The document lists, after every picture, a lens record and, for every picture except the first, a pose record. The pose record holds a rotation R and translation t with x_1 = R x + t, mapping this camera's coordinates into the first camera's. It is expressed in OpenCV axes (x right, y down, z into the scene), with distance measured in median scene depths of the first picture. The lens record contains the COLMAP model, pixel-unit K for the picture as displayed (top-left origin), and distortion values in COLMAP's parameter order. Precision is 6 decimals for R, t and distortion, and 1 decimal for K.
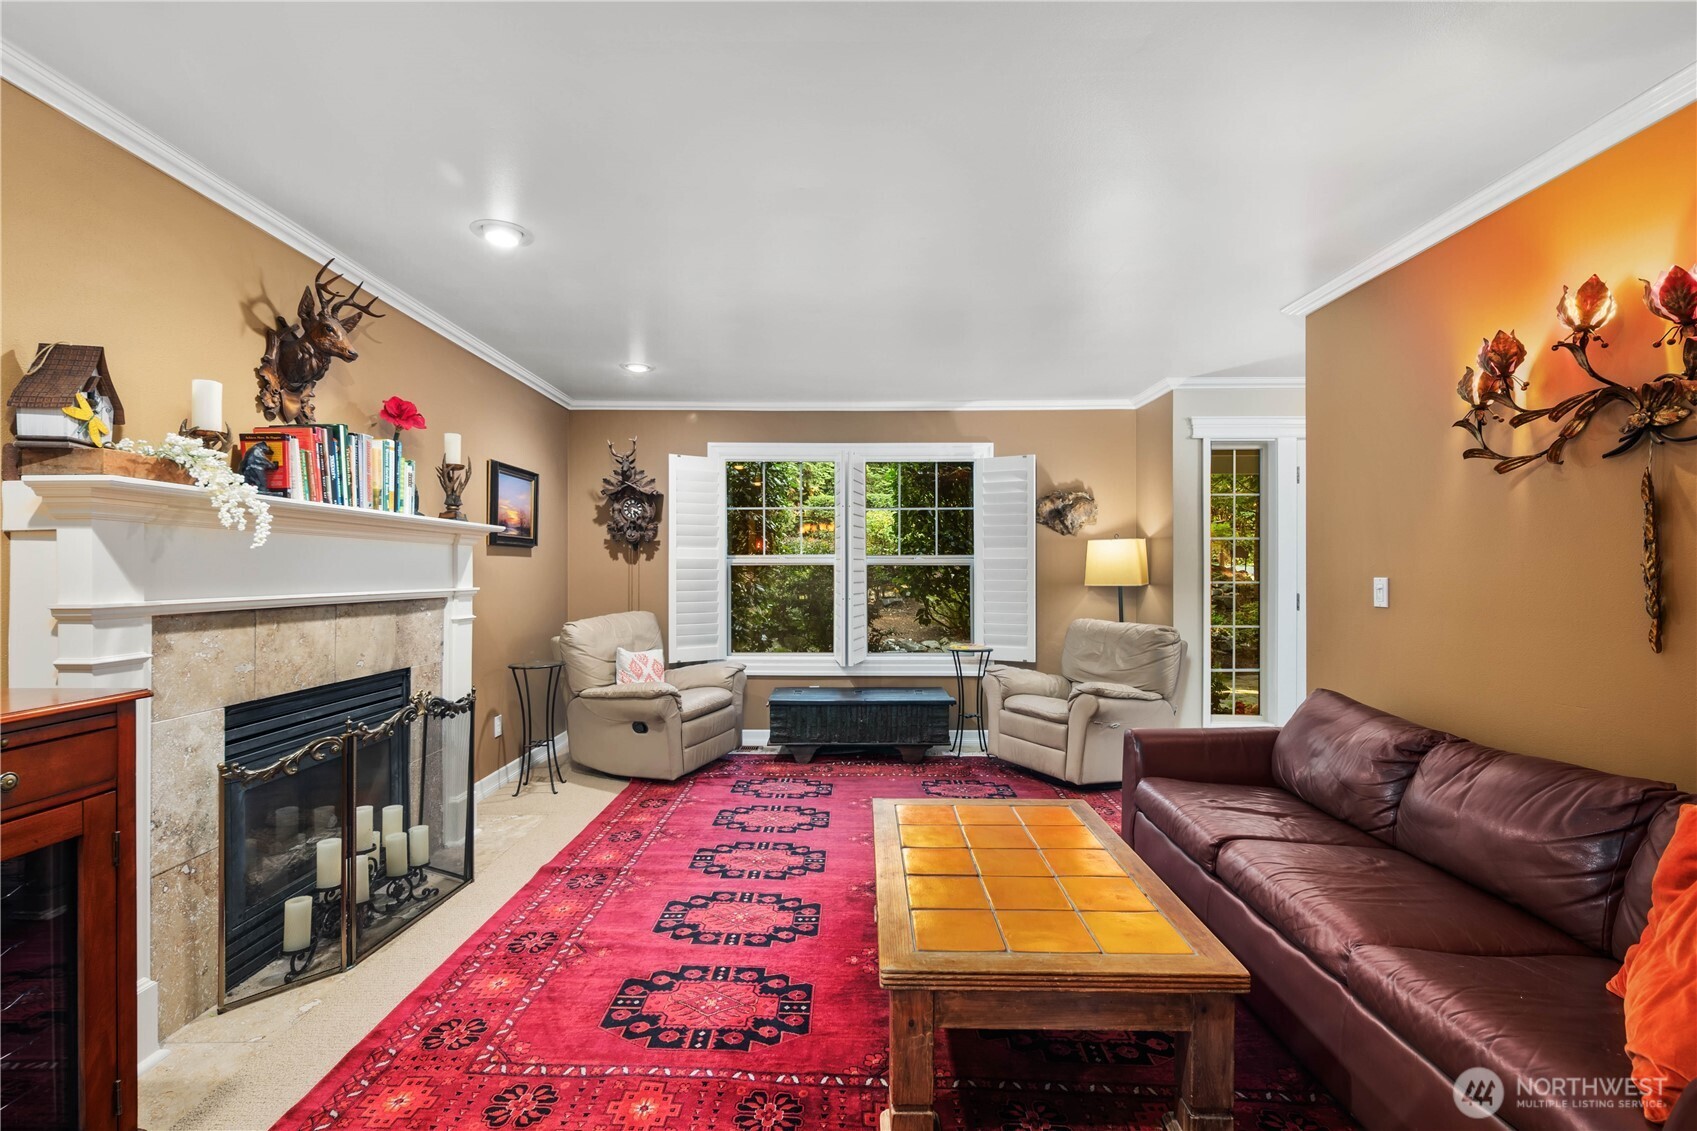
lens RADIAL K [[754.8, 0, 850.1], [0, 754.8, 572.3], [0, 0, 1]] dist [-0.000057, -0.000706]
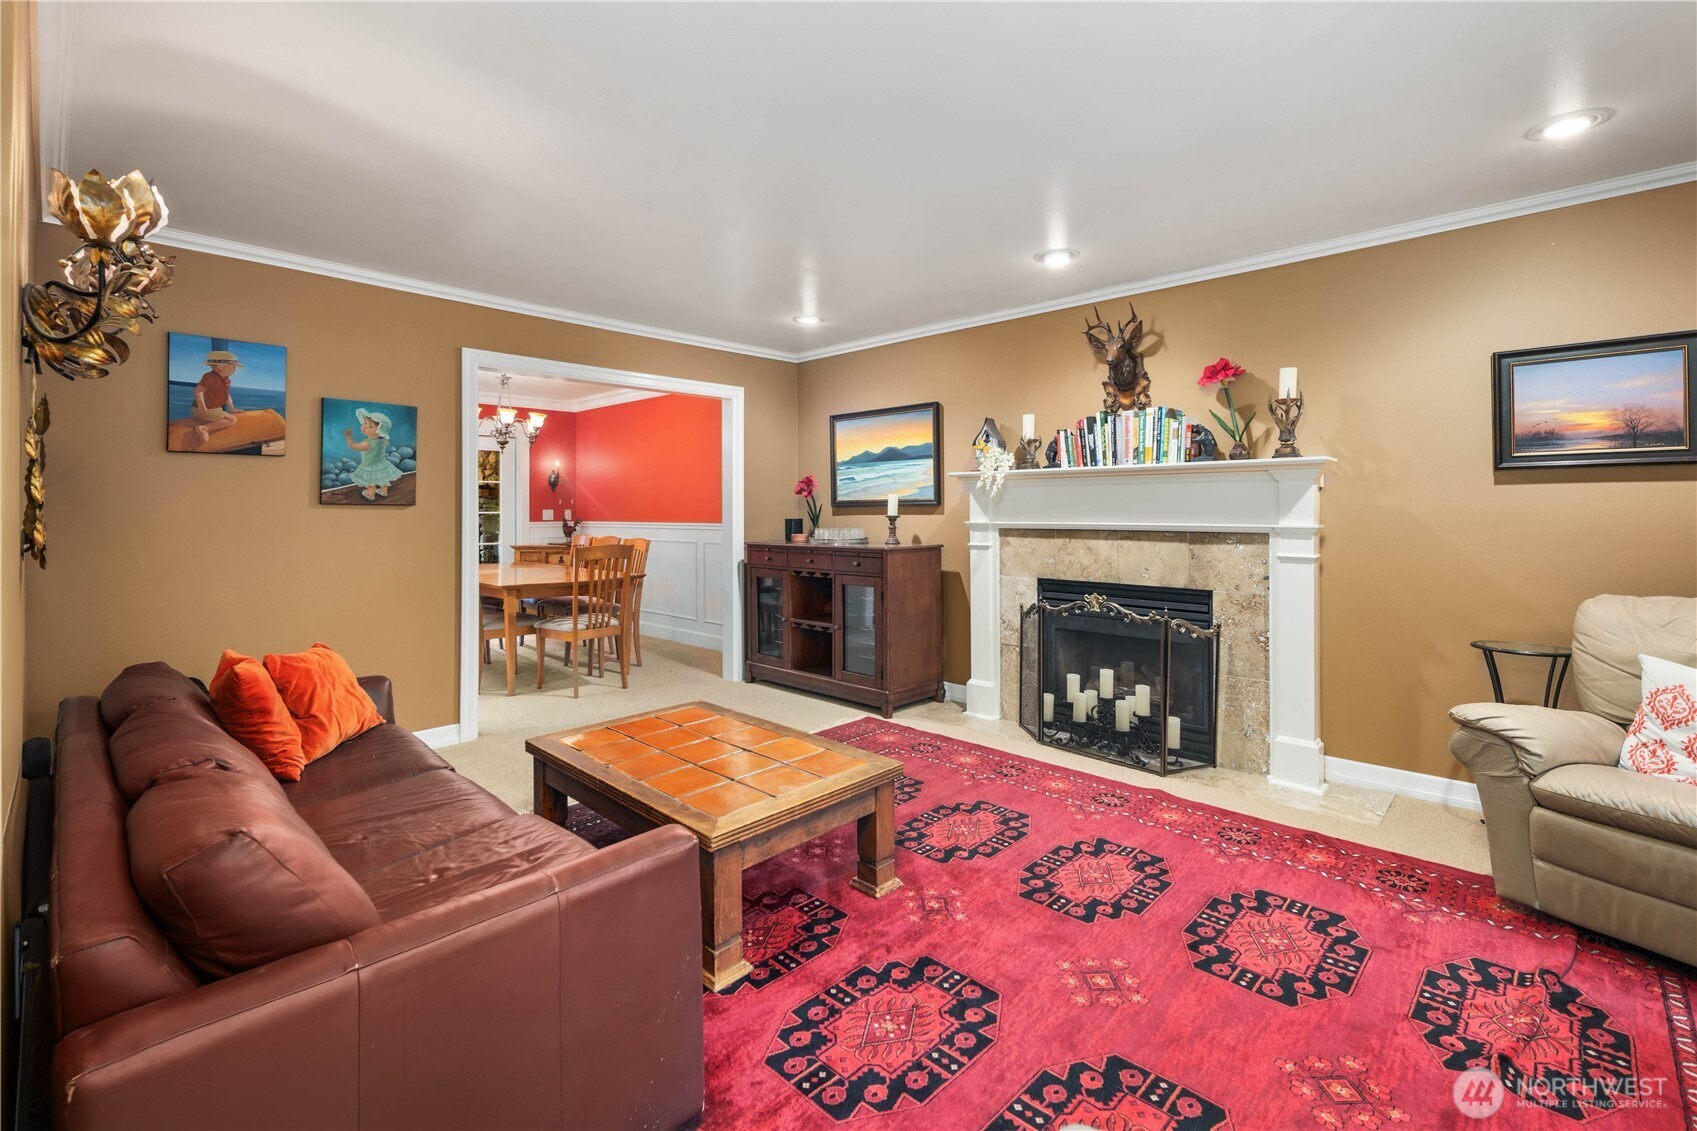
lens RADIAL K [[754.8, 0, 845.5], [0, 754.8, 497.8], [0, 0, 1]] dist [-0.000057, -0.000706]
pose [[-0.692040, 0.000013, -0.721859, 0.767914], [0.007359, 0.999948, -0.007038, -0.015893], [0.721822, -0.010183, -0.692004, 1.655401]]
